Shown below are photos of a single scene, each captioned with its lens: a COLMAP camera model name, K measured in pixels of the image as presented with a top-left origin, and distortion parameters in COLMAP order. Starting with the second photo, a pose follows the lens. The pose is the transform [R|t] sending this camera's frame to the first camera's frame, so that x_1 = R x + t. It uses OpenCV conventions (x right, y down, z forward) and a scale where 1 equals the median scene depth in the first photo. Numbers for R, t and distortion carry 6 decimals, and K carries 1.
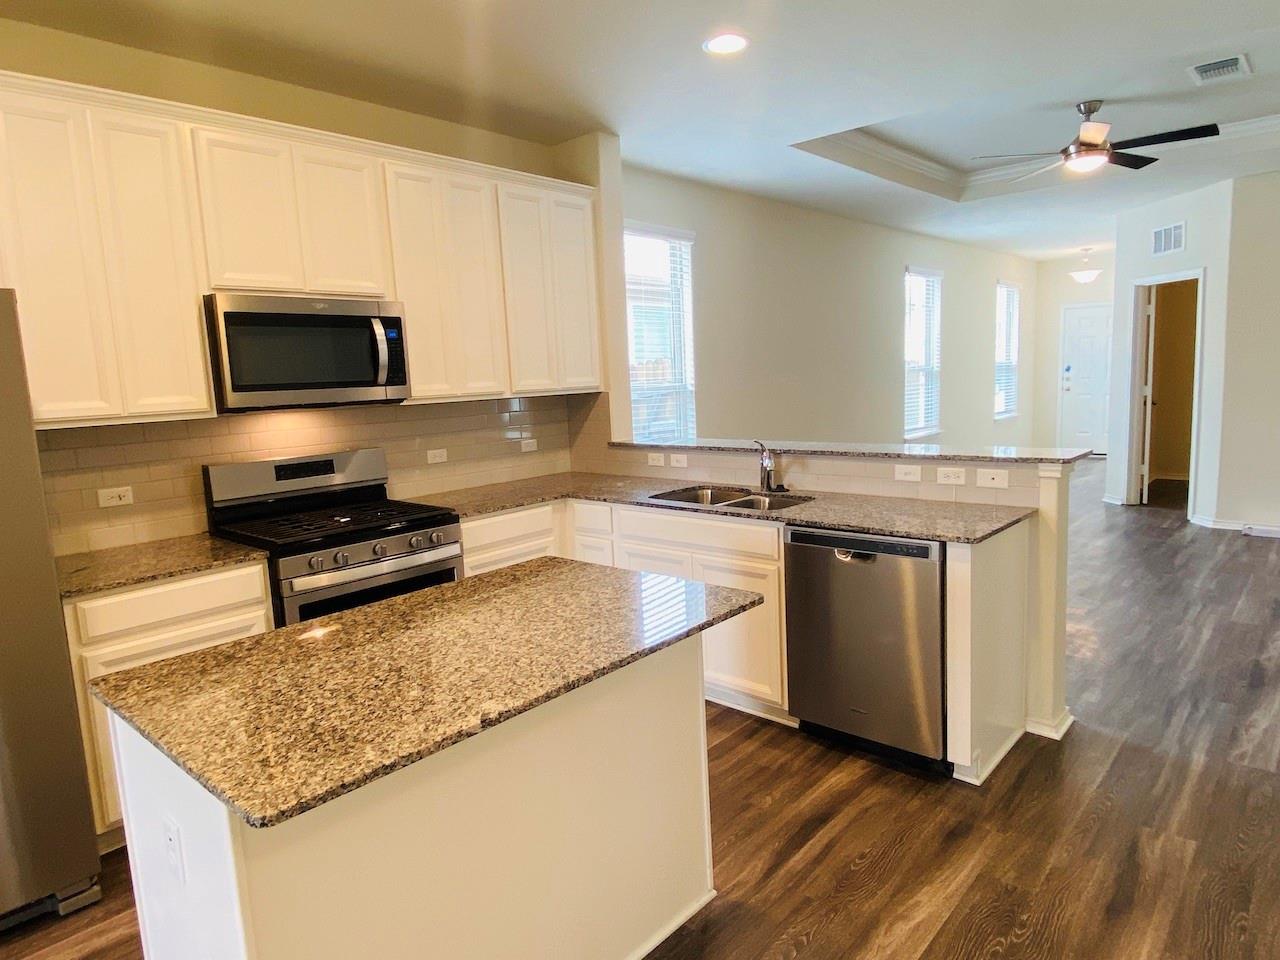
lens RADIAL K [[788.9, 0, 645.2], [0, 788.9, 476.9], [0, 0, 1]] dist [0.042810, -0.049522]
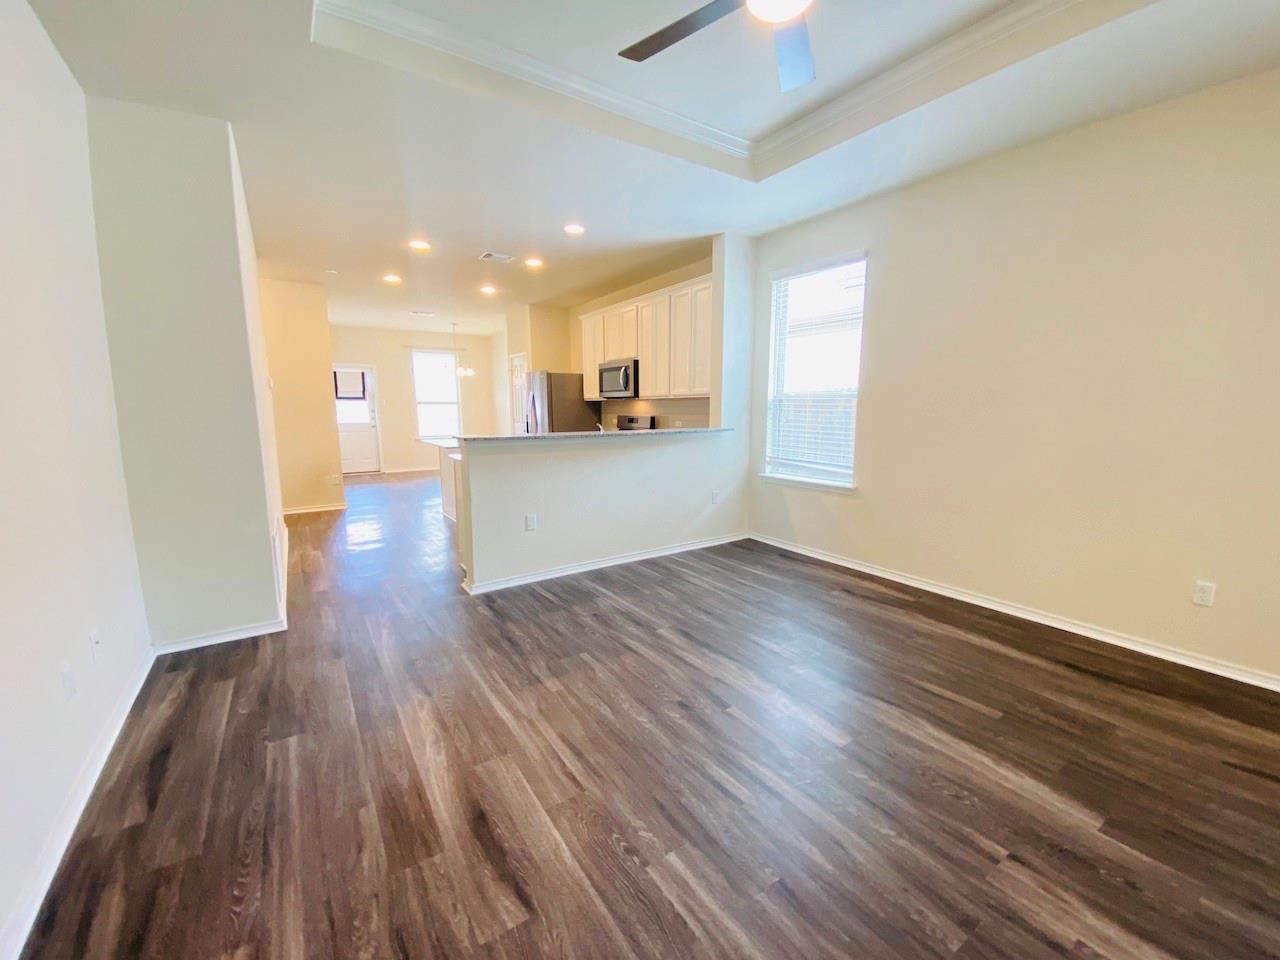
lens RADIAL K [[500.8, 0, 639.7], [0, 500.8, 489.1], [0, 0, 1]] dist [0.013905, -0.021089]
pose [[-0.245402, 0.190869, -0.950446, 1.357655], [-0.124090, 0.966175, 0.226068, -0.184160], [0.961447, 0.173419, -0.213416, 1.472167]]
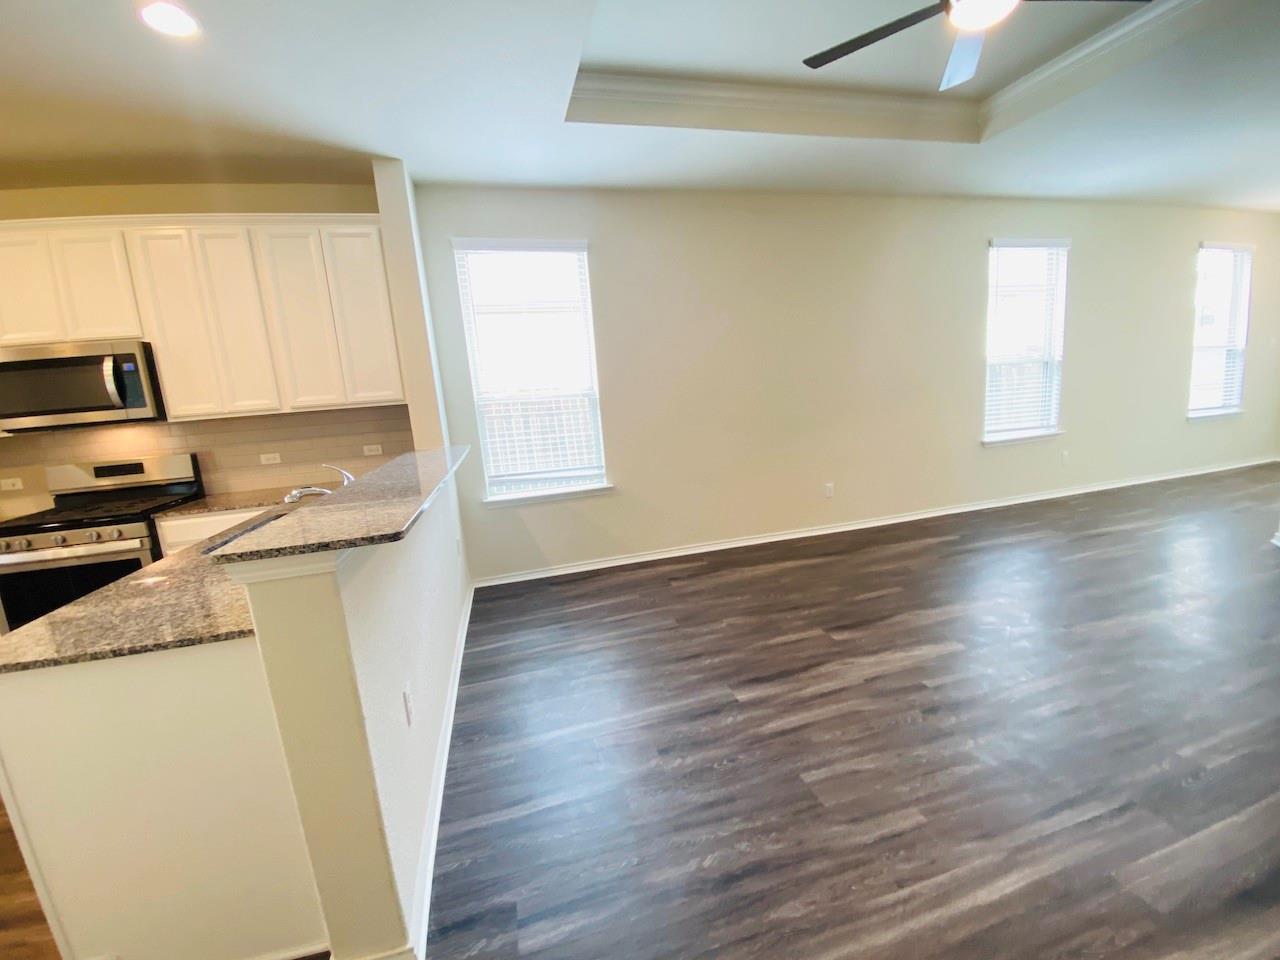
lens RADIAL K [[511.5, 0, 637.0], [0, 511.5, 486.4], [0, 0, 1]] dist [0.016041, -0.017340]
pose [[0.833047, 0.077259, -0.547780, 0.820504], [-0.033154, 0.995393, 0.089970, -0.091403], [0.552207, -0.056788, 0.831771, 0.762393]]
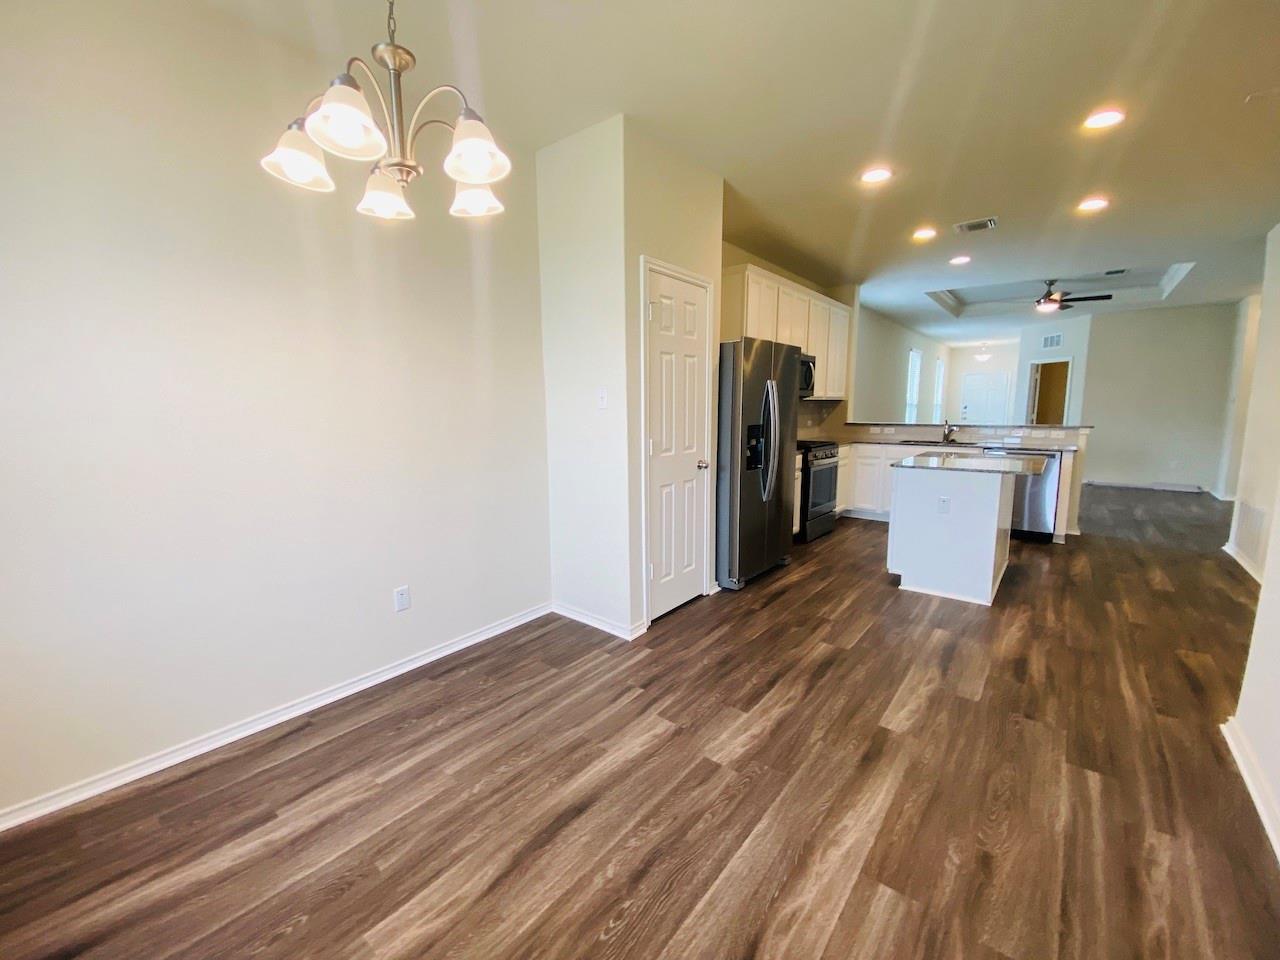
lens RADIAL K [[519.3, 0, 637.2], [0, 519.3, 480.9], [0, 0, 1]] dist [0.018243, -0.020567]
pose [[0.998363, 0.031012, 0.048064, -0.931423], [-0.031305, 0.999495, 0.005370, 0.172473], [-0.047873, -0.006866, 0.998830, -0.580670]]
